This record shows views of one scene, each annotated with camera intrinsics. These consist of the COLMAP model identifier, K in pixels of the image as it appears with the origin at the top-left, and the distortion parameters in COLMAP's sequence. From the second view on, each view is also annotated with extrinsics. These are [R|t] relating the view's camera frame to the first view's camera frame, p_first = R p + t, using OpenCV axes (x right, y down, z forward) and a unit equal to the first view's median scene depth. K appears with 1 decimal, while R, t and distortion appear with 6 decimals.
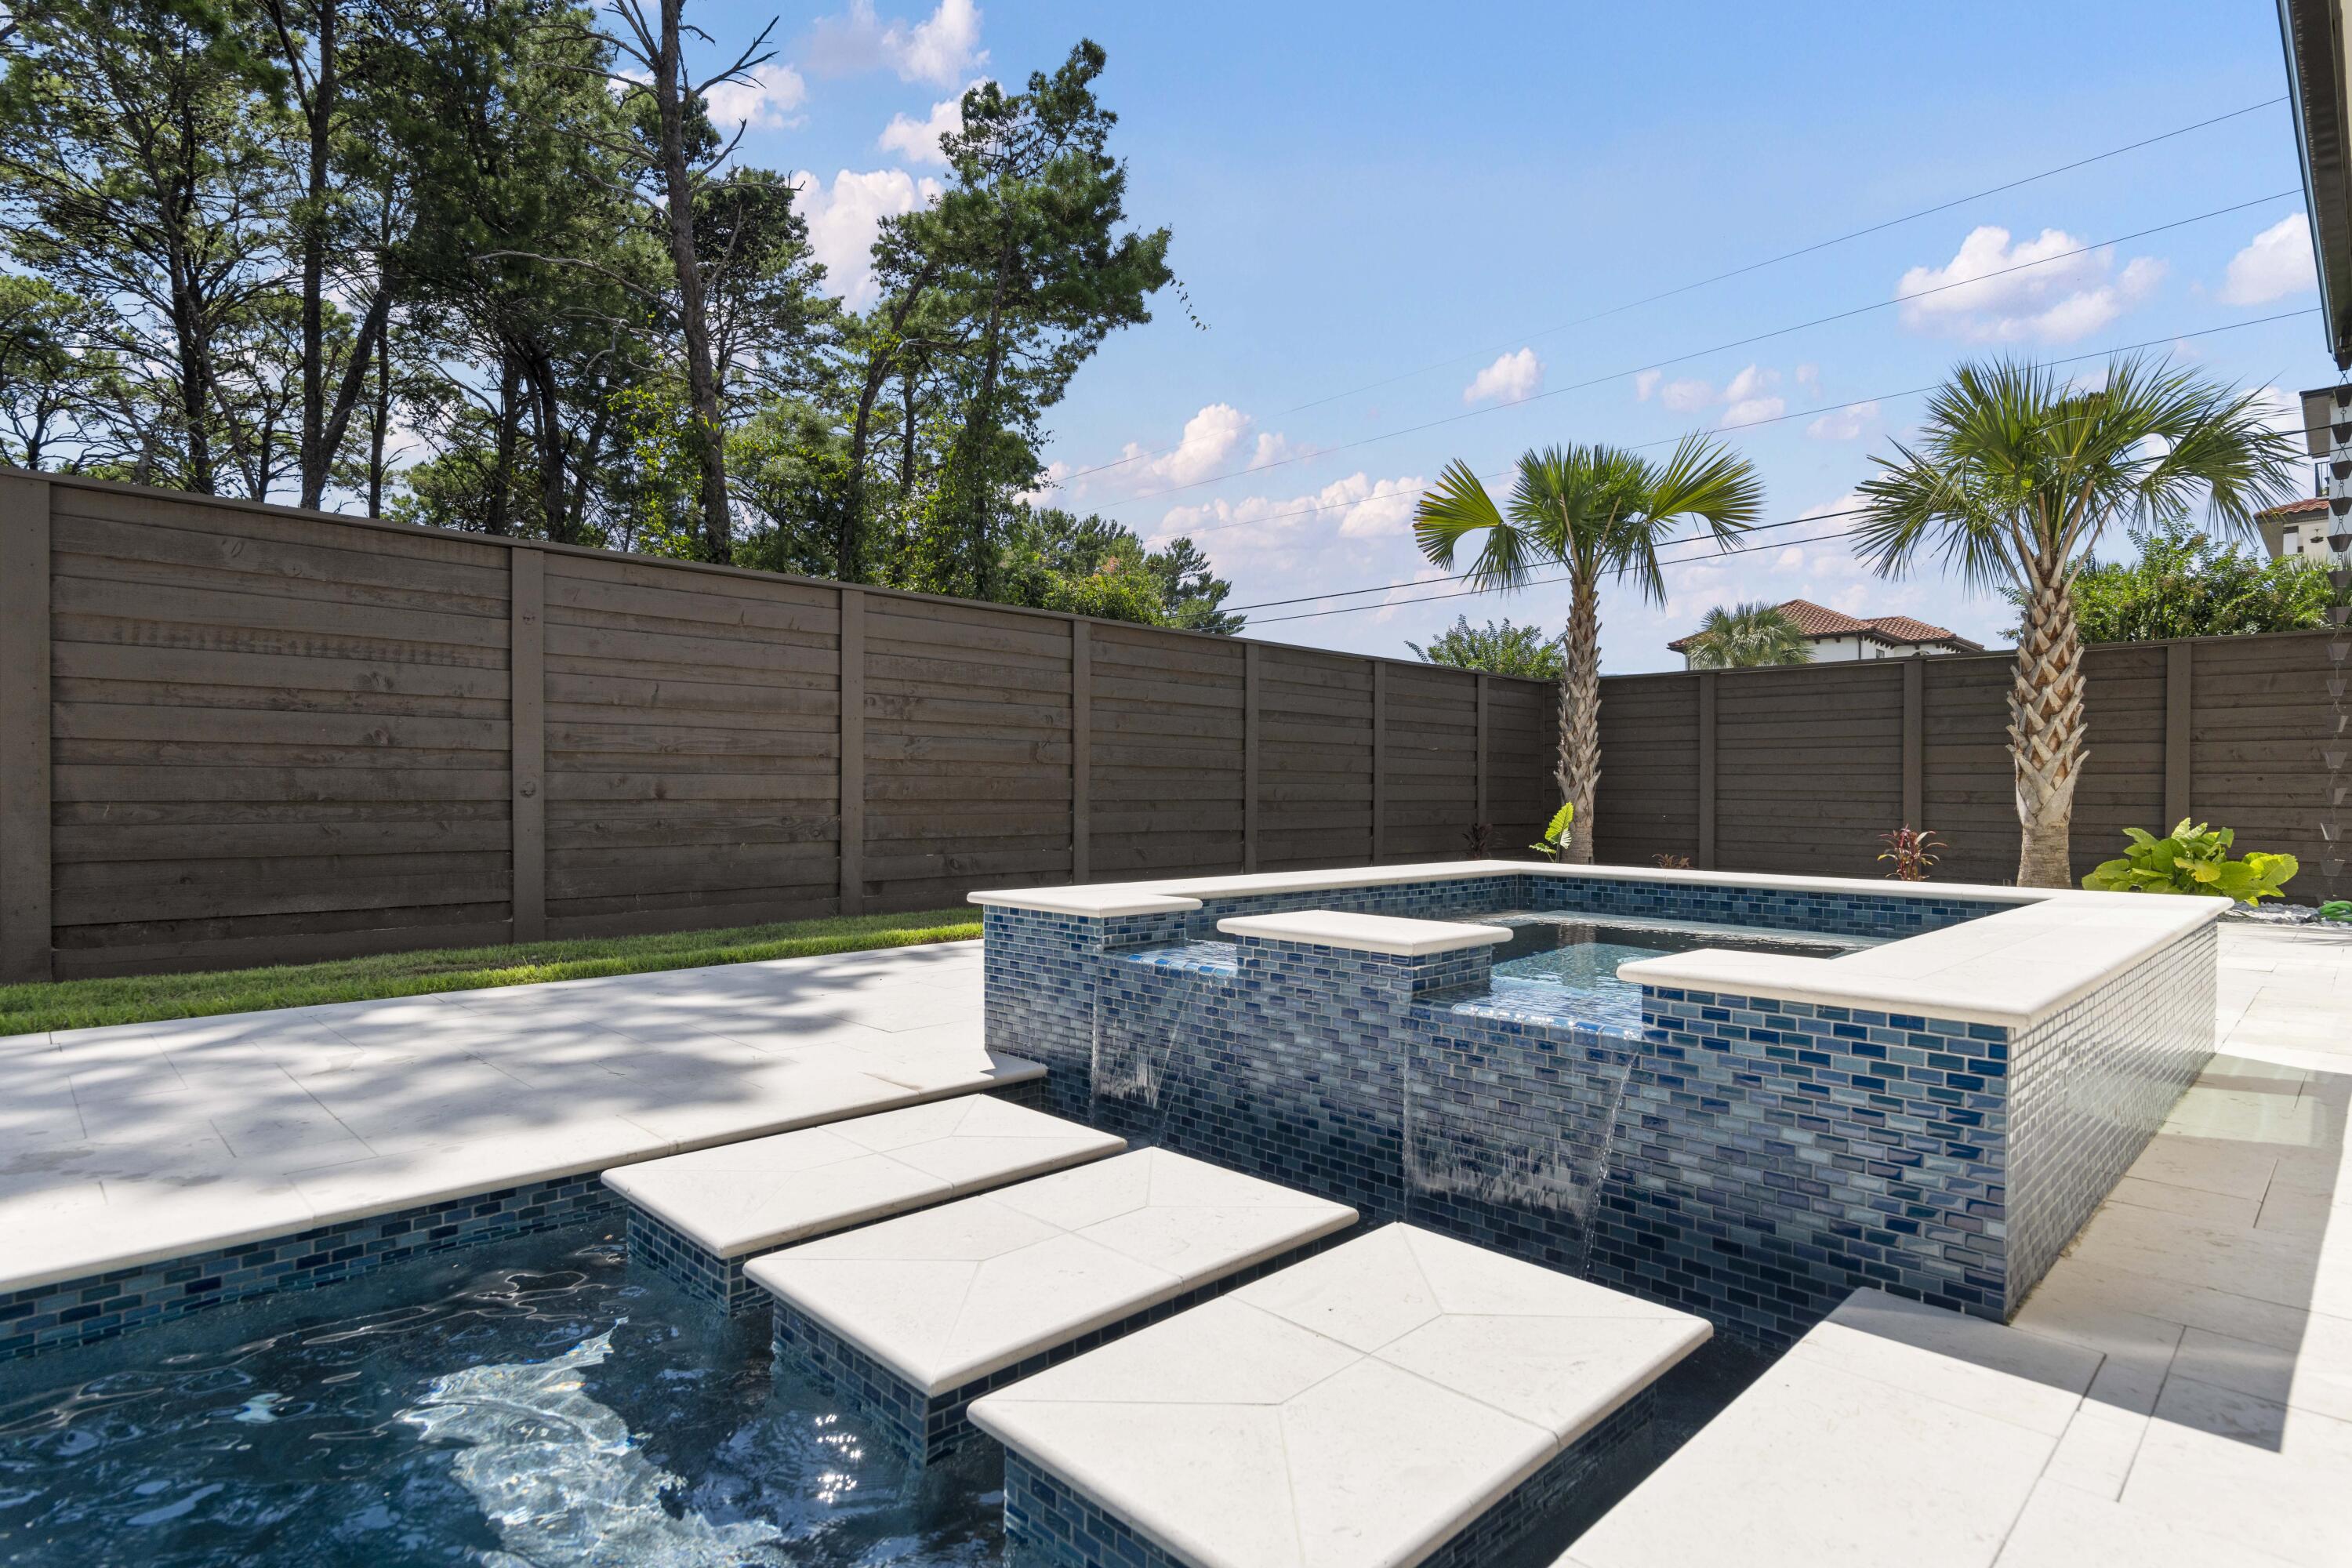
lens RADIAL K [[1188.2, 0, 1187.9], [0, 1188.2, 818.4], [0, 0, 1]] dist [0.001395, -0.000847]
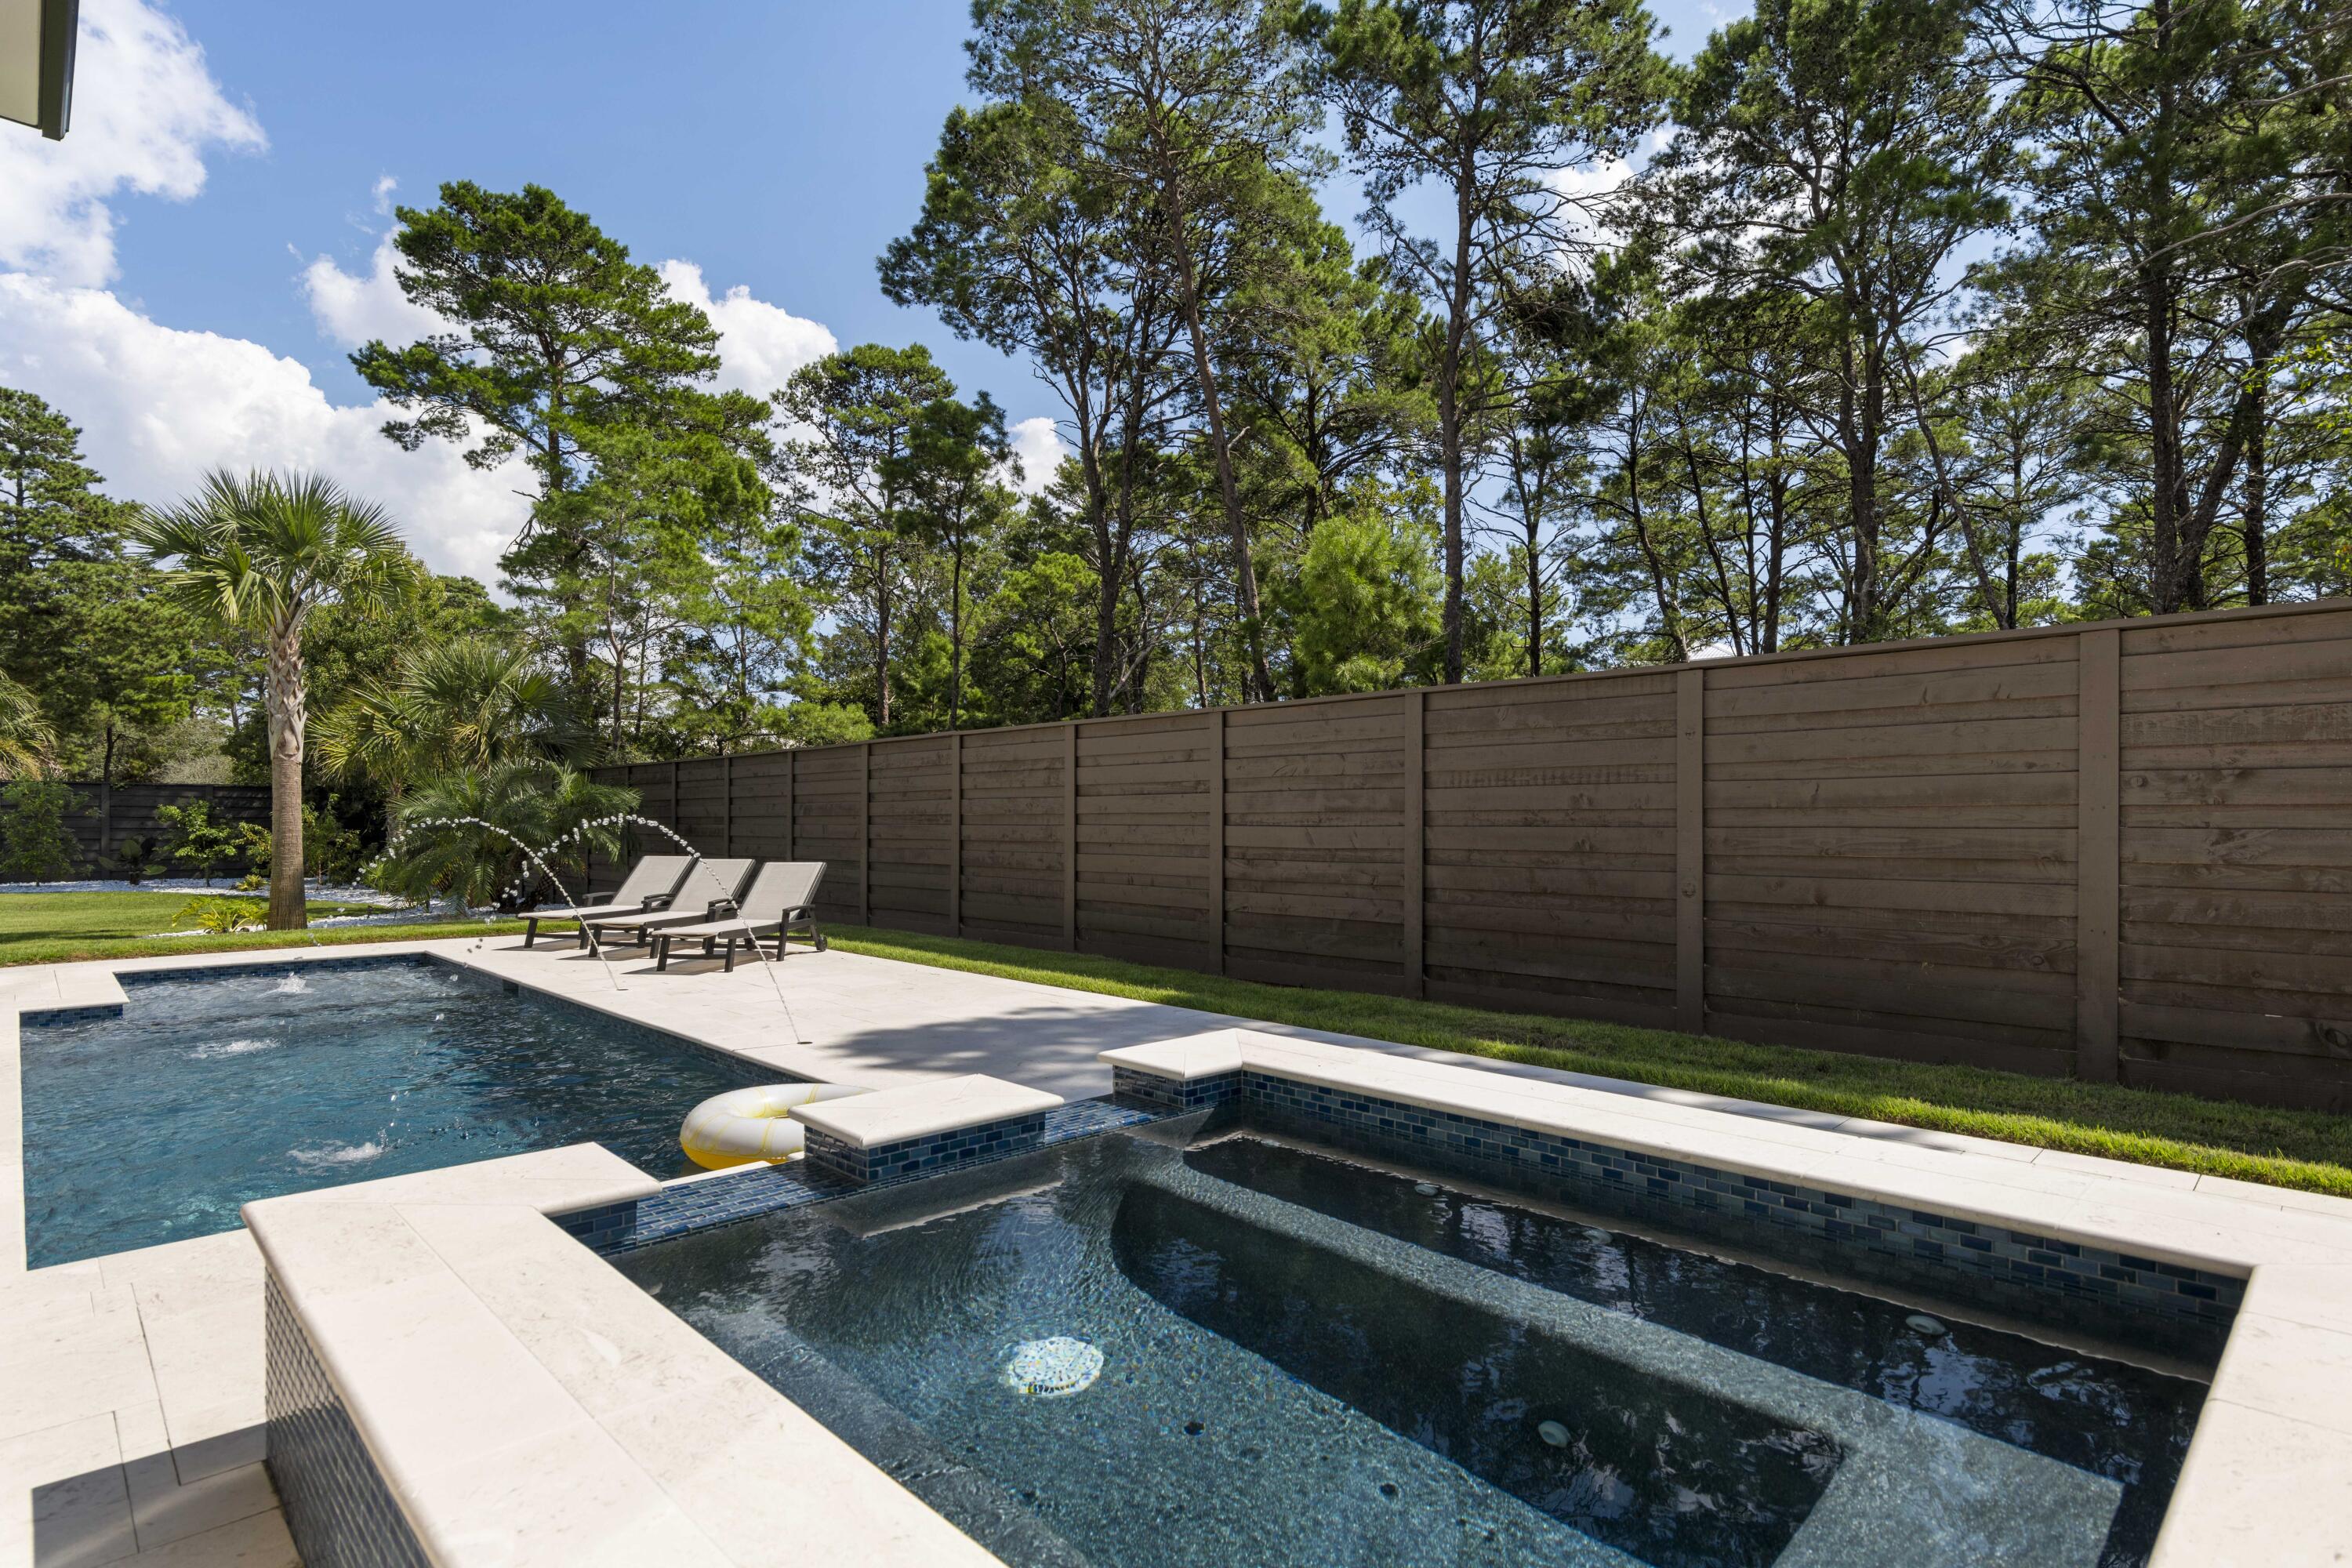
lens RADIAL K [[1188.2, 0, 1187.9], [0, 1188.2, 818.4], [0, 0, 1]] dist [0.001395, -0.000847]
pose [[-0.004708, -0.003722, -0.999982, 0.540643], [-0.020854, 0.999776, -0.003623, -0.077270], [0.999771, 0.020836, -0.004785, 0.547331]]
